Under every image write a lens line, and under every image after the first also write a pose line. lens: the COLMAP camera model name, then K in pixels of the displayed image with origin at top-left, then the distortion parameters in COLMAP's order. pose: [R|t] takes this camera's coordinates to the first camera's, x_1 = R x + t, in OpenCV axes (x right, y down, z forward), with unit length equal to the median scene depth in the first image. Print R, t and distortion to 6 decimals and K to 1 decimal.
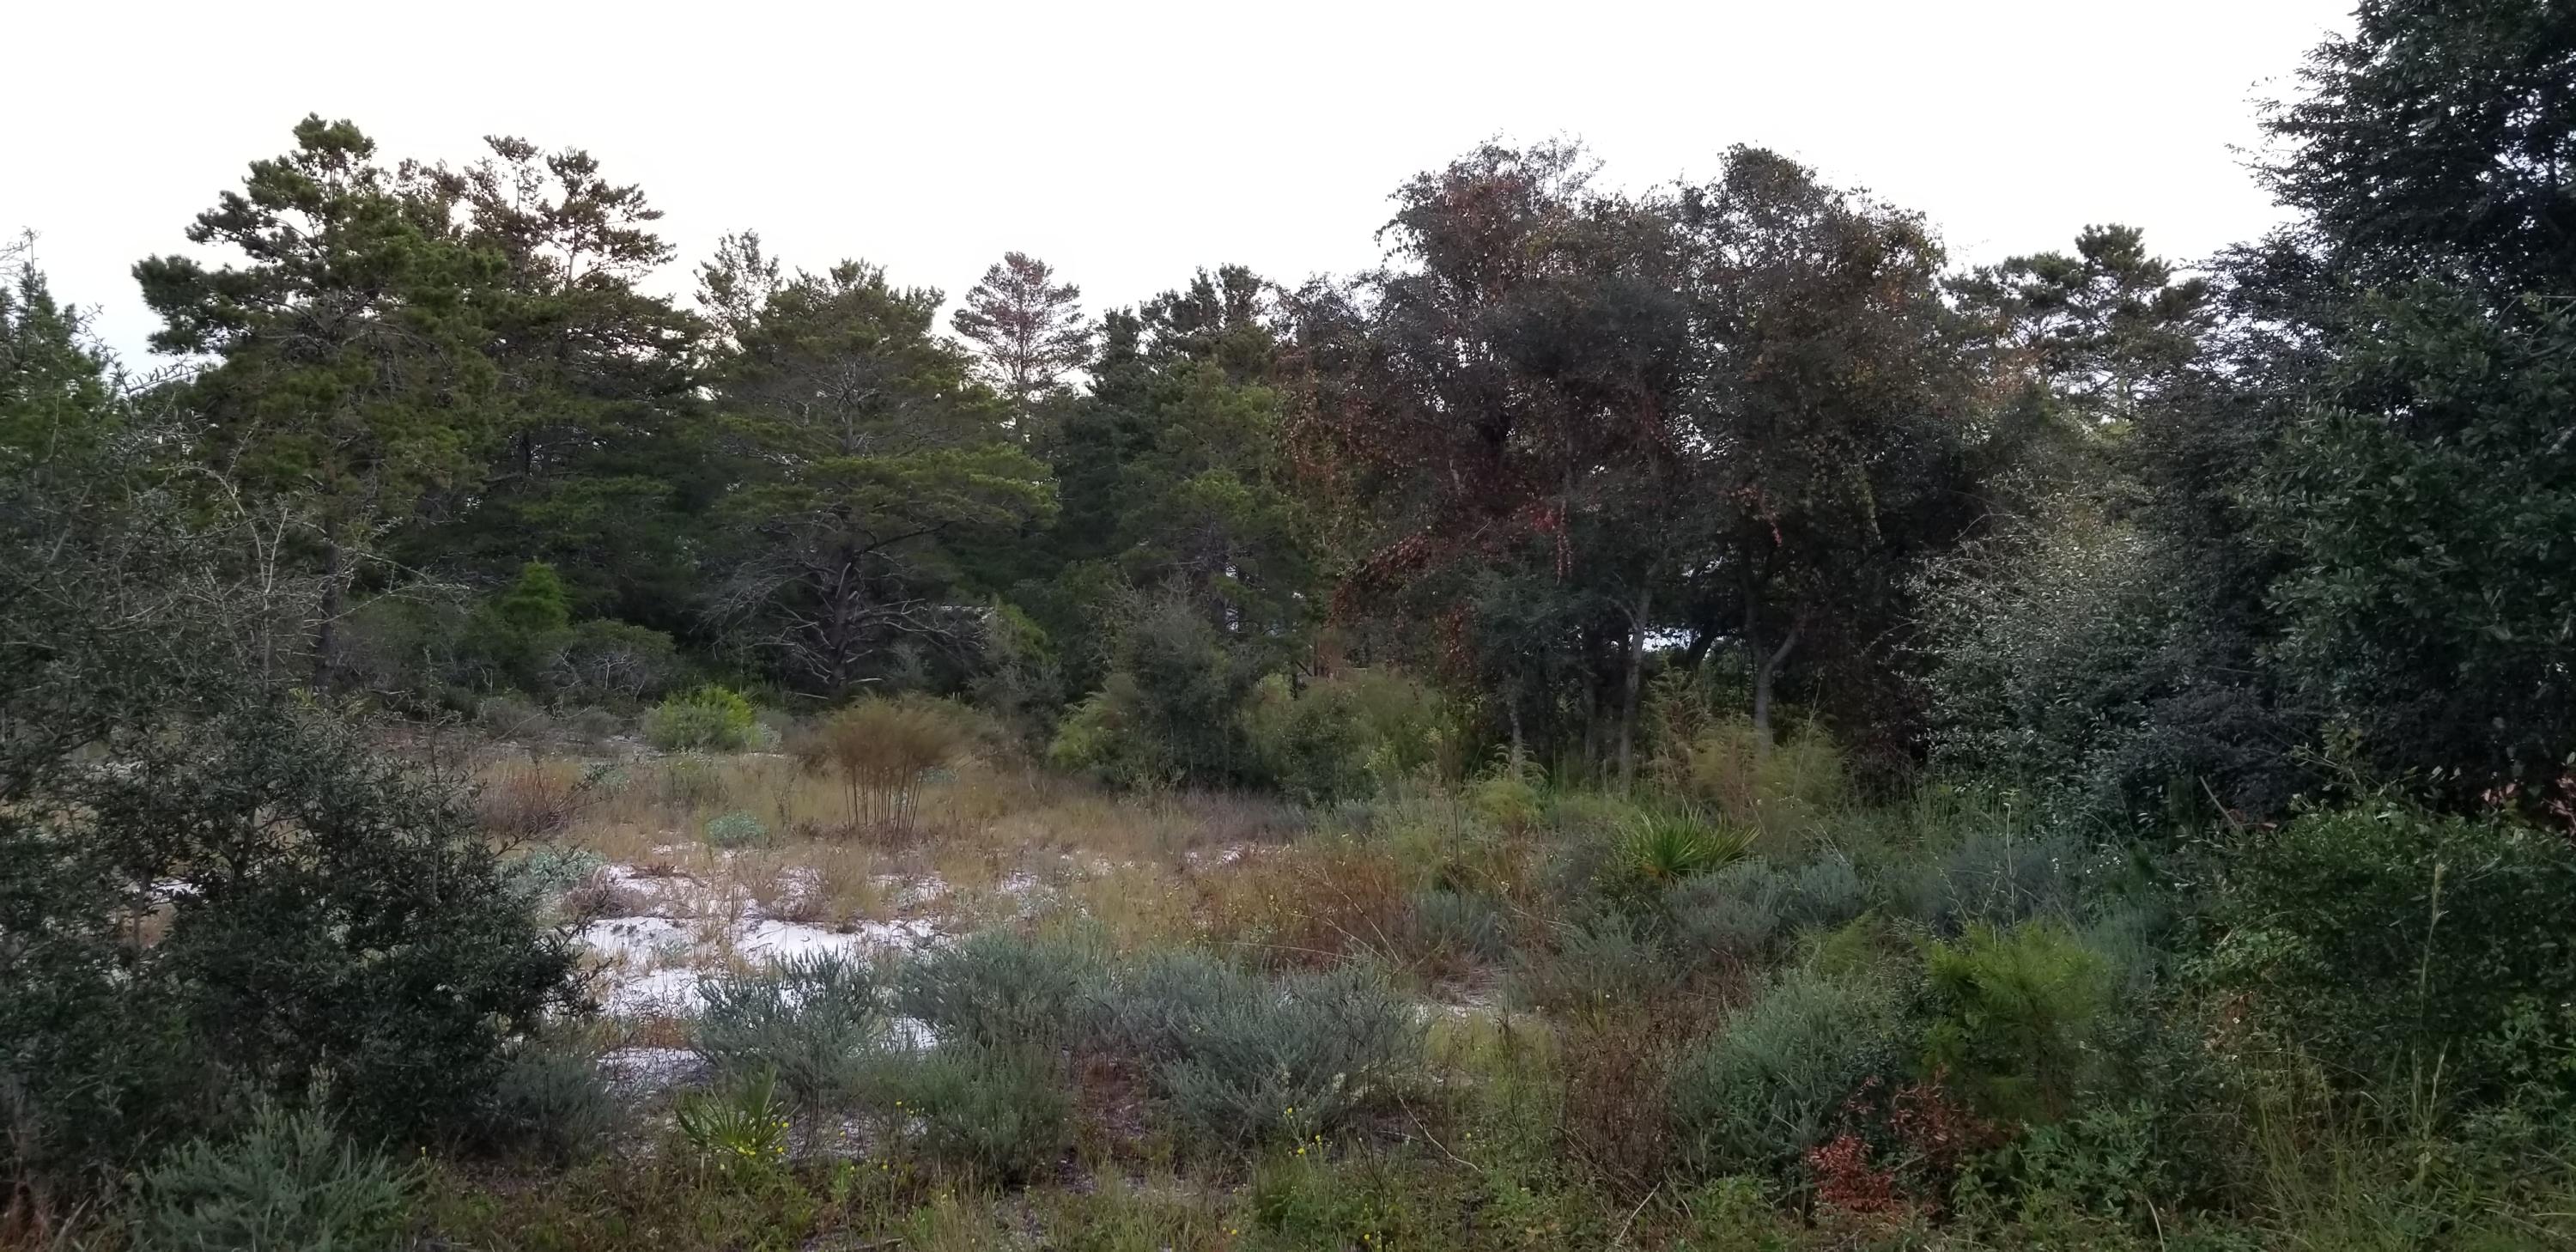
lens RADIAL K [[2012.9, 0, 1258.1], [0, 2012.9, 553.8], [0, 0, 1]] dist [0.098630, -0.000019]
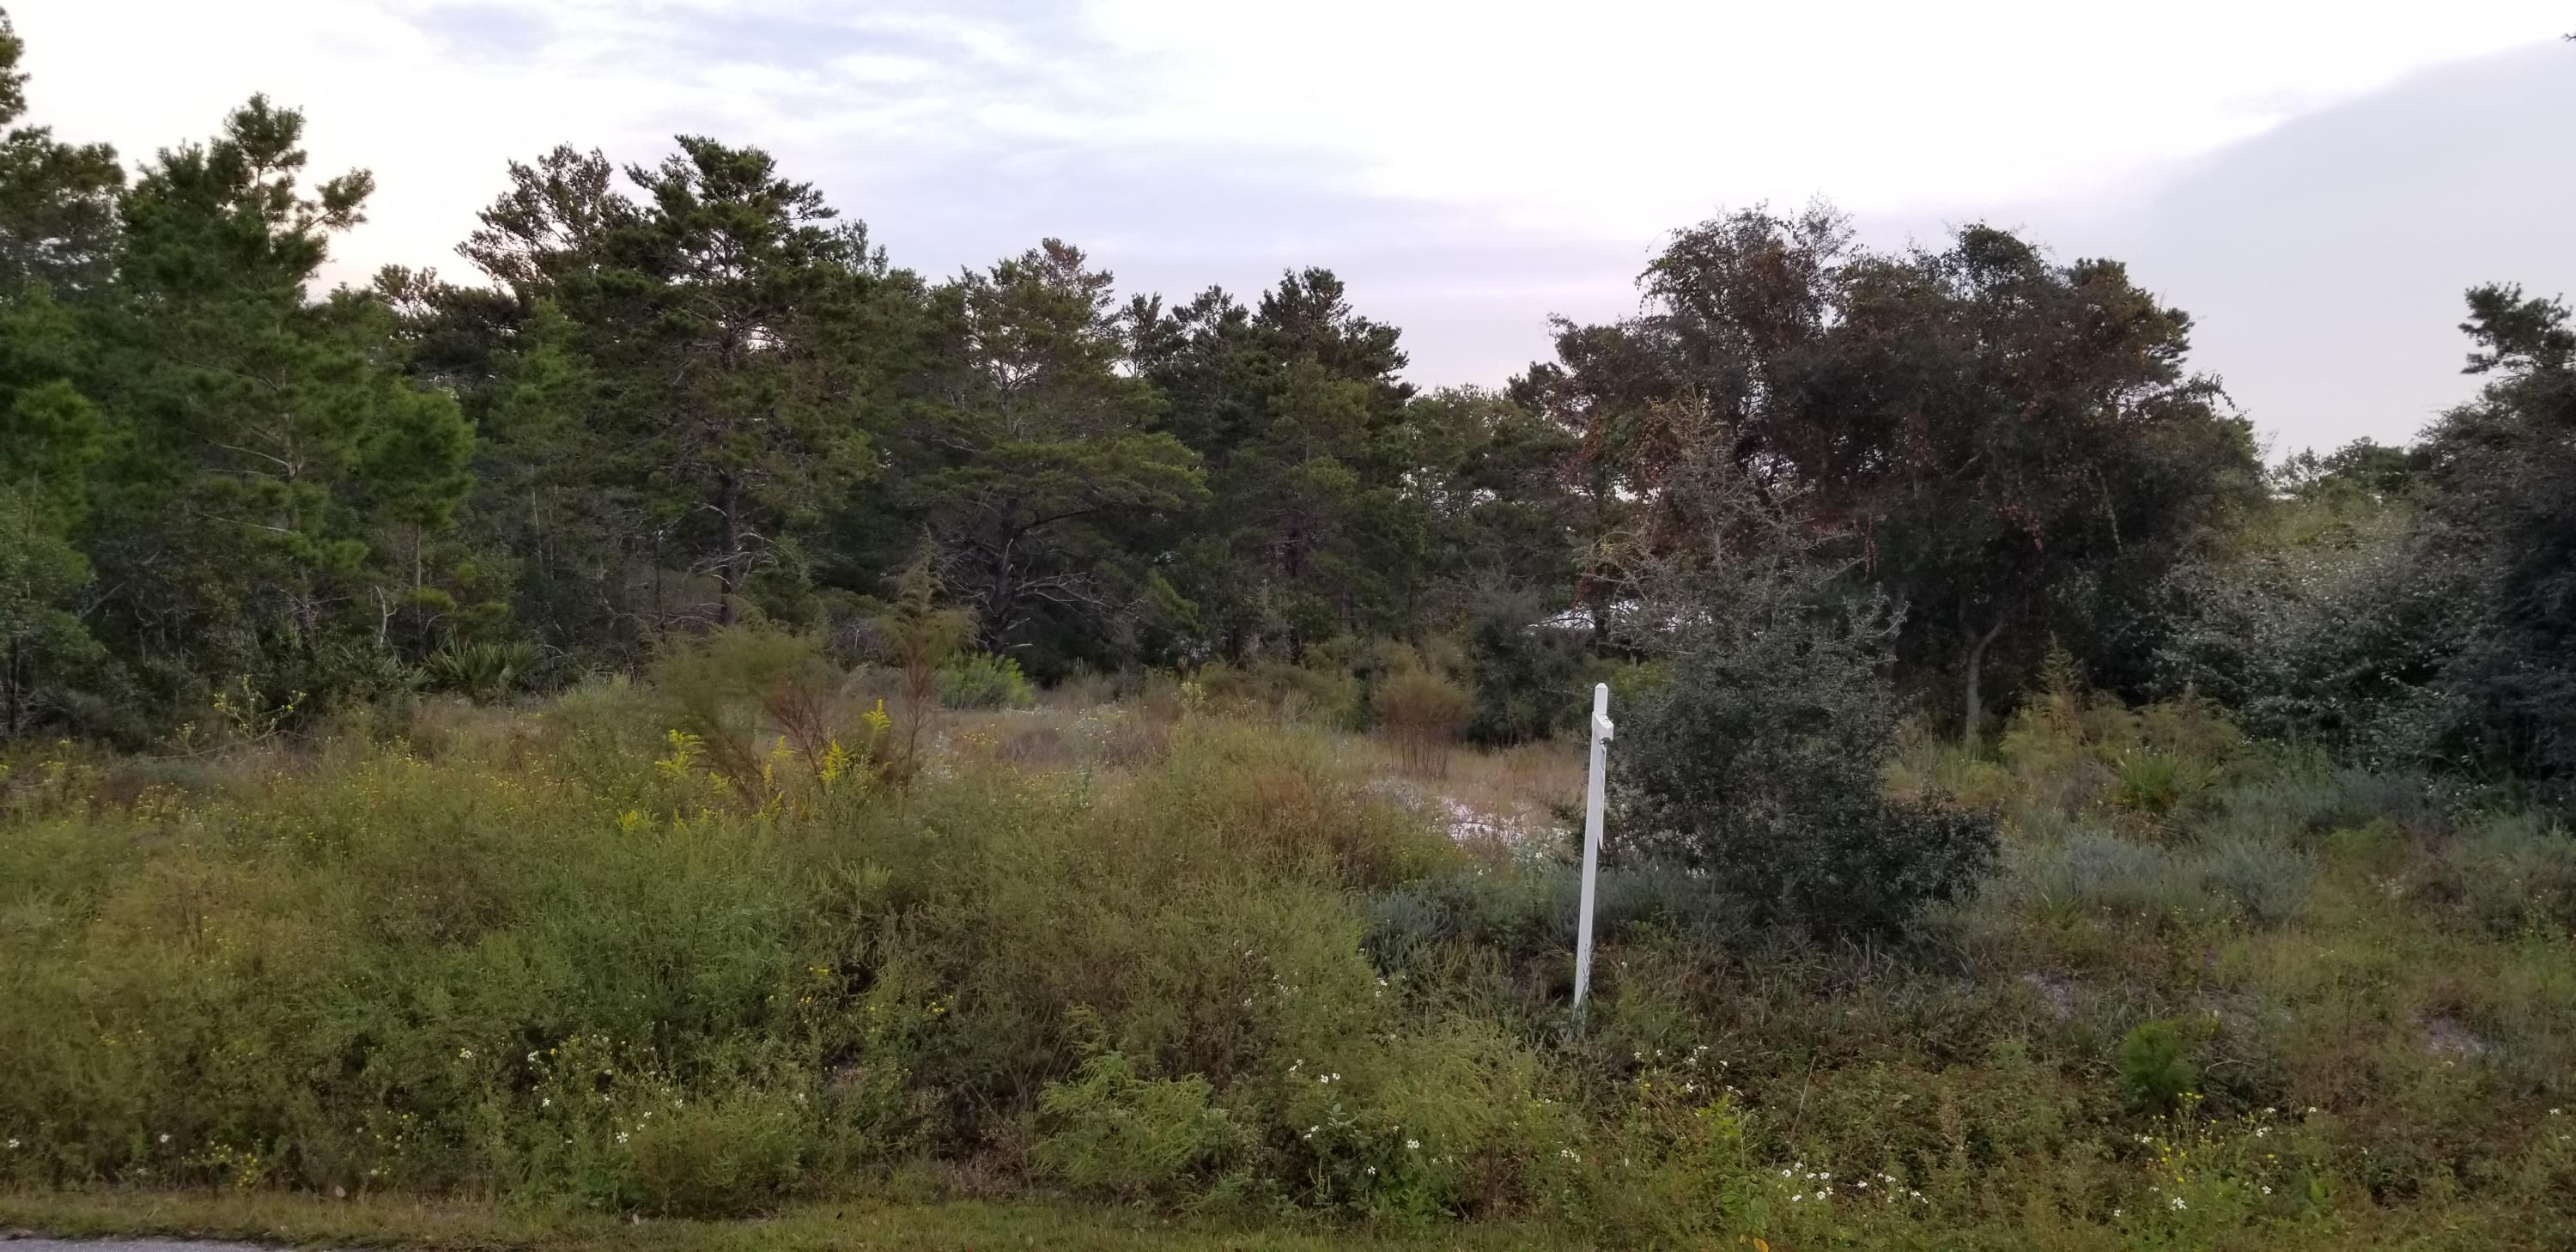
lens RADIAL K [[1967.4, 0, 1296.3], [0, 1967.4, 583.6], [0, 0, 1]] dist [0.108489, -0.003478]
pose [[0.995119, 0.014492, 0.097608, -0.148222], [-0.017937, 0.999244, 0.034506, -0.010198], [-0.097034, -0.036088, 0.994627, -0.083679]]
